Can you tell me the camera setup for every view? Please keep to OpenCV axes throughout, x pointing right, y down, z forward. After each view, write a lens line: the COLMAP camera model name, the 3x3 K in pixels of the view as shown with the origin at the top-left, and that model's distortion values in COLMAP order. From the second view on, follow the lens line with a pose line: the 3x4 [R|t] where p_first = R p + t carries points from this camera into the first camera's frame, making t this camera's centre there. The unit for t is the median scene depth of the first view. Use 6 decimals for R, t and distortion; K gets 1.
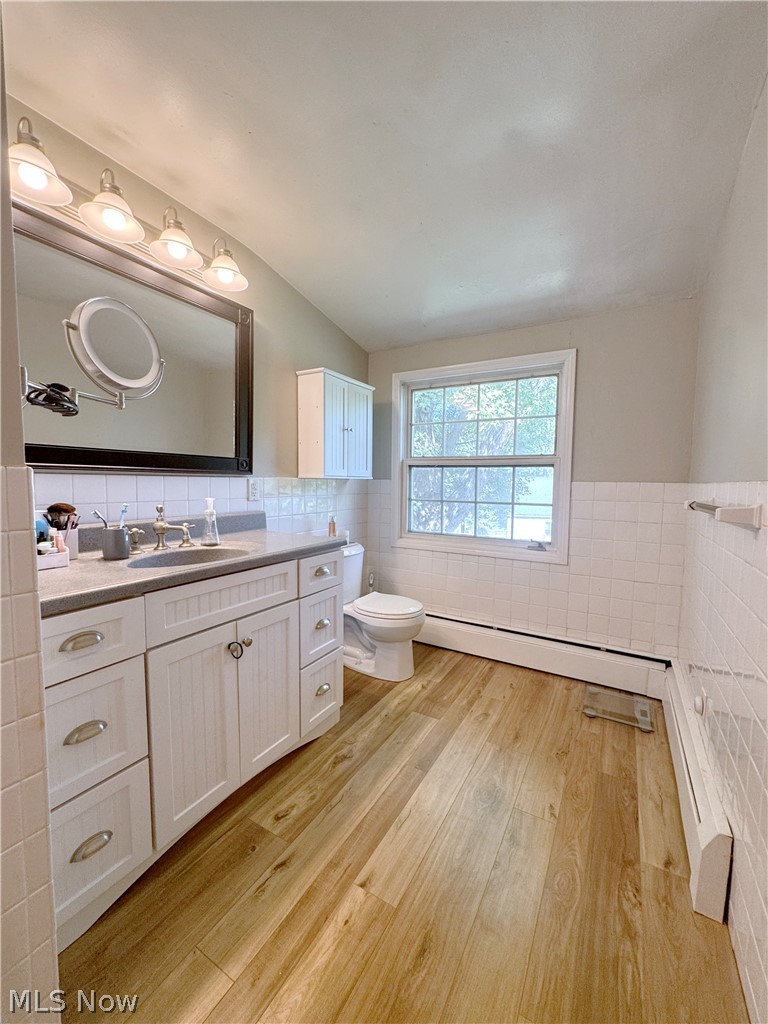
lens RADIAL K [[409.5, 0, 384.4], [0, 409.5, 513.4], [0, 0, 1]] dist [-0.002981, 0.000802]
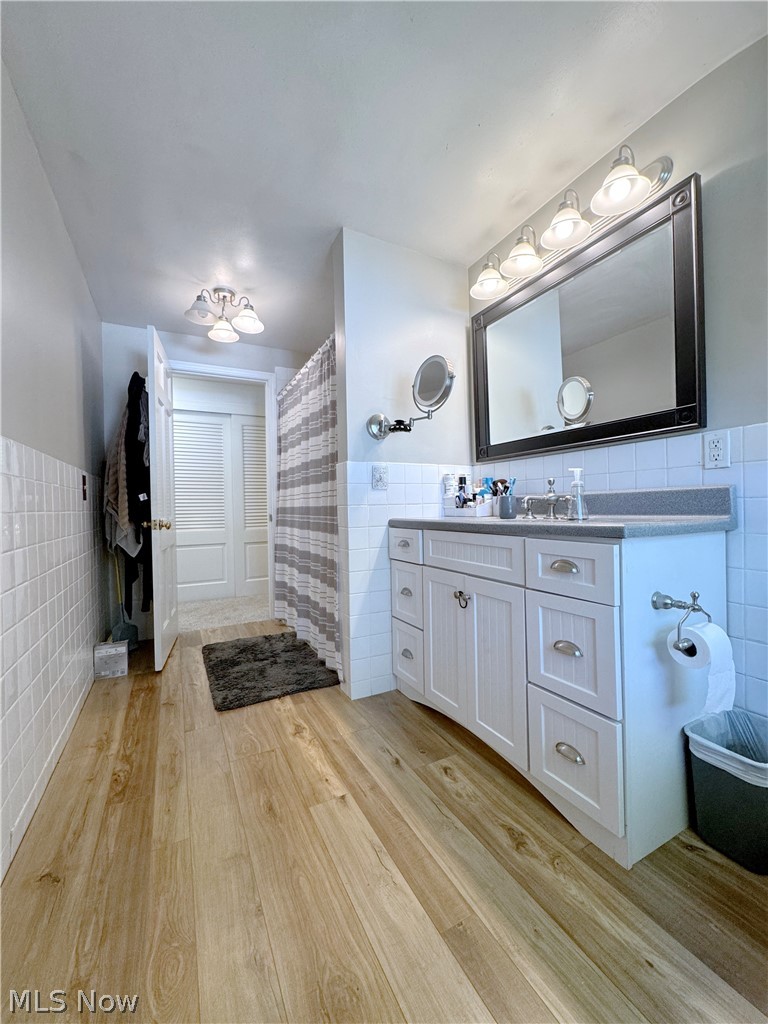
lens RADIAL K [[409.5, 0, 386.9], [0, 409.5, 504.0], [0, 0, 1]] dist [-0.002981, 0.000802]
pose [[-0.529018, -0.002880, -0.848606, 0.675107], [-0.050300, 0.998342, 0.027969, 0.042688], [0.847119, 0.057481, -0.528286, 1.314632]]
